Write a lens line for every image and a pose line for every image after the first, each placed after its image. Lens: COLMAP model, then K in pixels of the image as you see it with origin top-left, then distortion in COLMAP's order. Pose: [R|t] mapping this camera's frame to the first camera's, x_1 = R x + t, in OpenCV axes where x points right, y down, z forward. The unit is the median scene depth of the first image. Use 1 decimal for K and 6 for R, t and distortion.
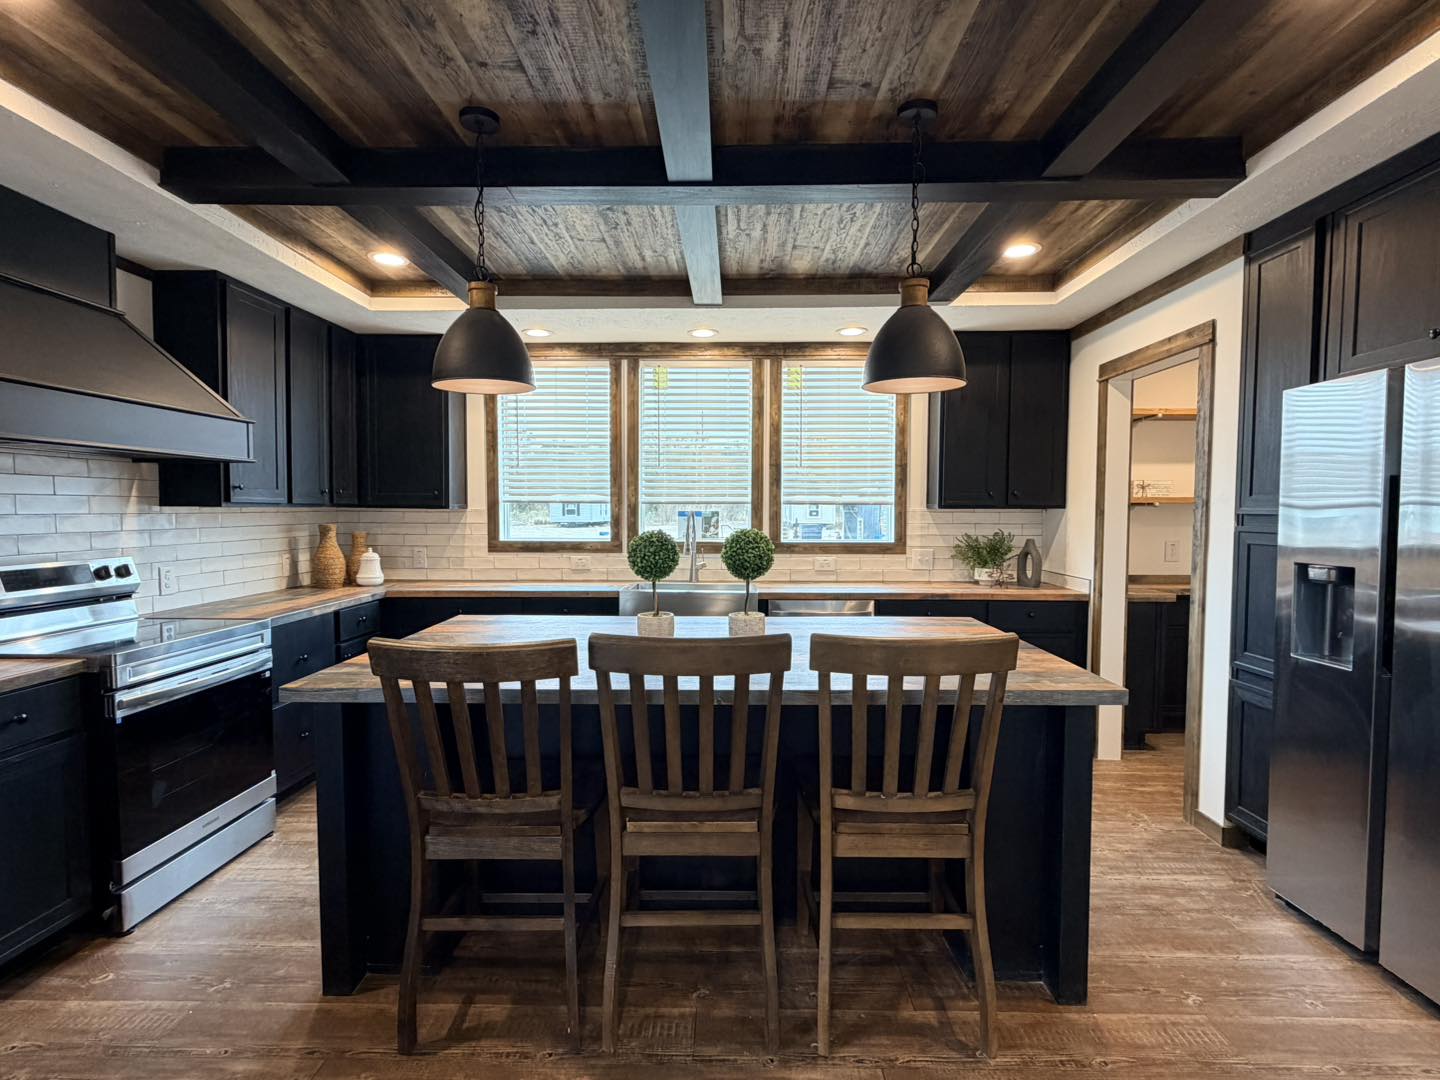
lens RADIAL K [[717.9, 0, 720.1], [0, 717.9, 543.5], [0, 0, 1]] dist [0.002167, -0.000611]
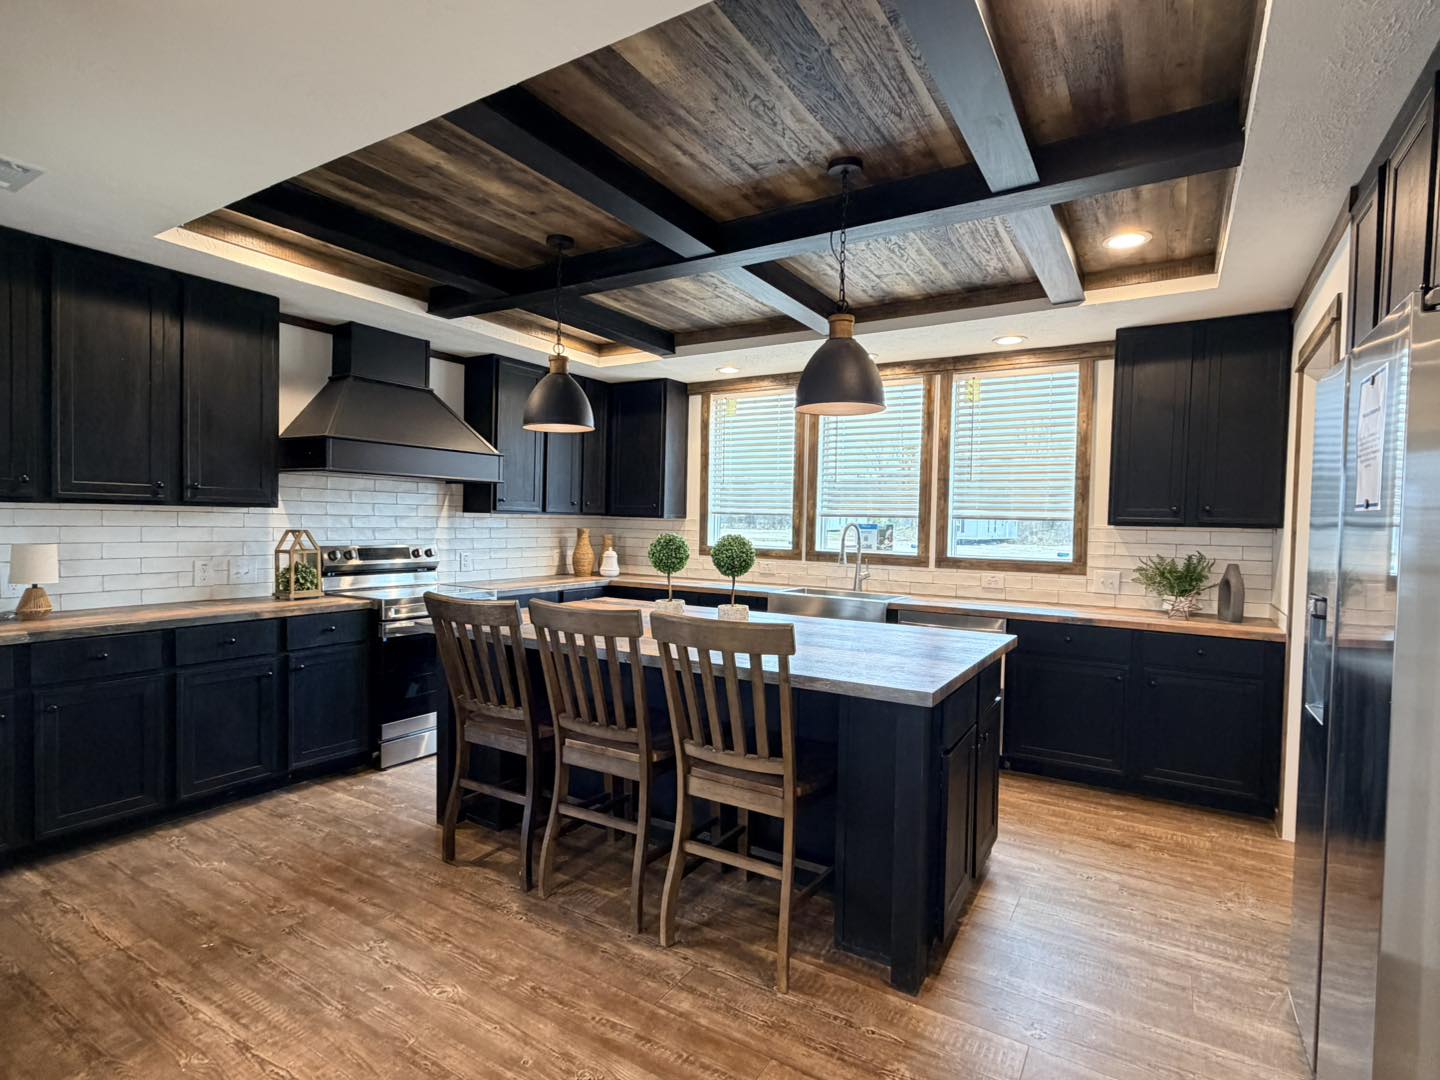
lens RADIAL K [[728.5, 0, 716.7], [0, 728.5, 543.4], [0, 0, 1]] dist [0.002243, -0.001455]
pose [[0.859822, 0.031896, -0.509596, 0.361287], [-0.043438, 0.998998, -0.010764, 0.005054], [0.508742, 0.031391, 0.860347, -0.034604]]
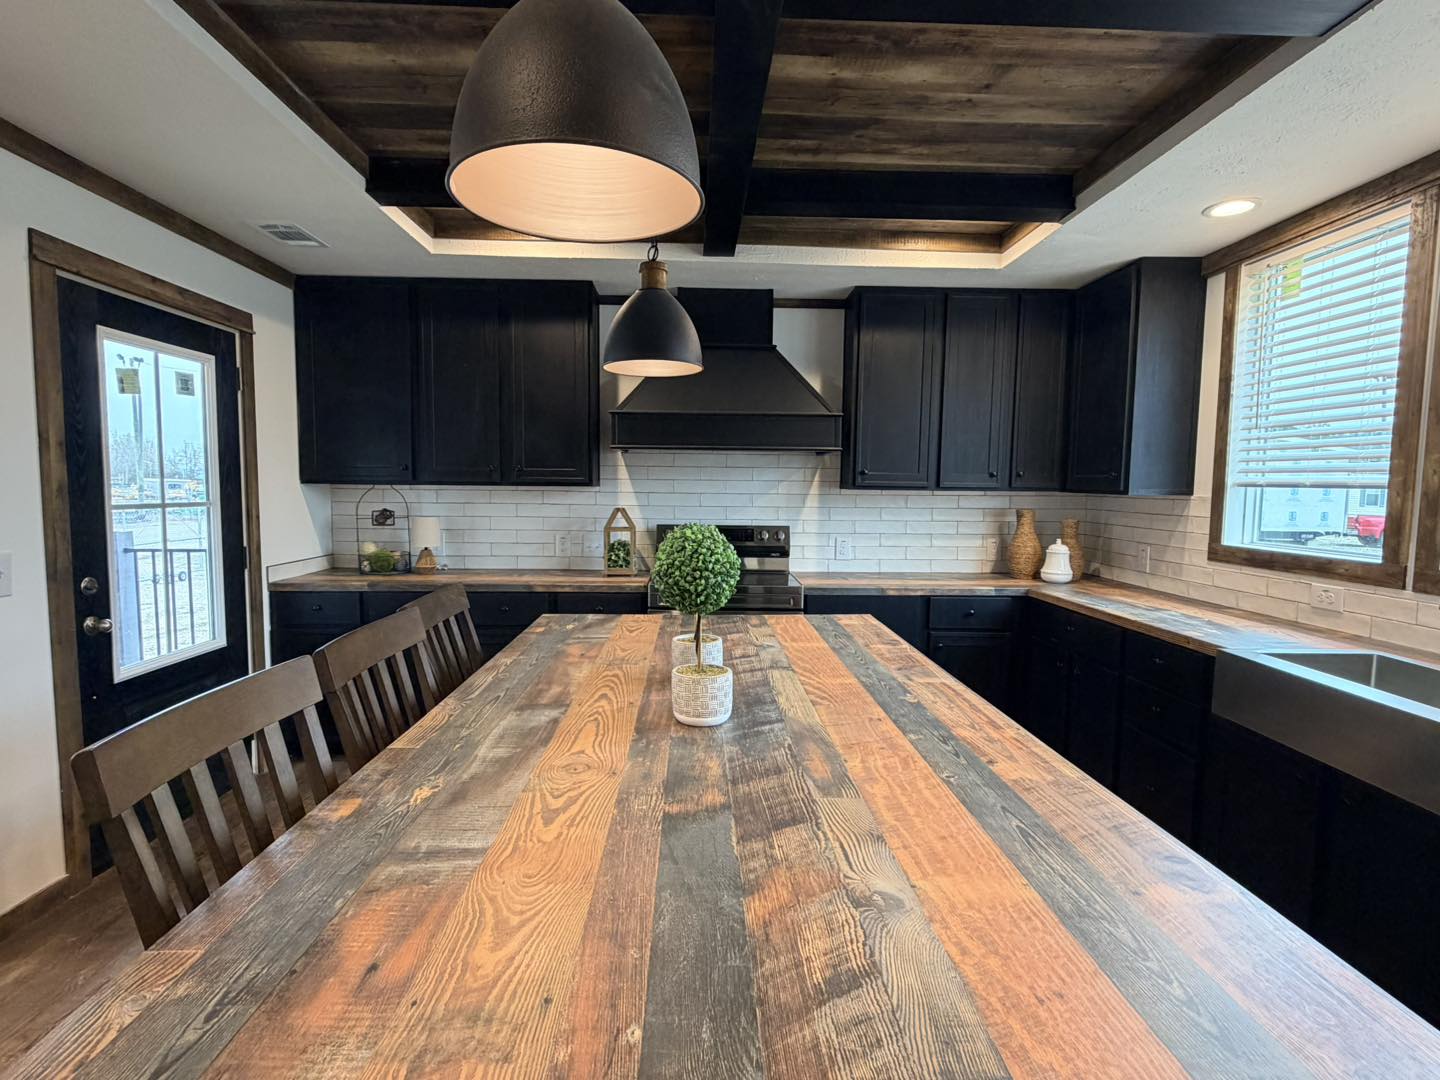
lens RADIAL K [[709.2, 0, 713.7], [0, 709.2, 541.6], [0, 0, 1]] dist [-0.018990, -0.000937]
pose [[0.055327, 0.077887, -0.995426, 0.351195], [-0.059454, 0.995441, 0.074583, -0.030713], [0.996697, 0.055056, 0.059705, 0.555815]]
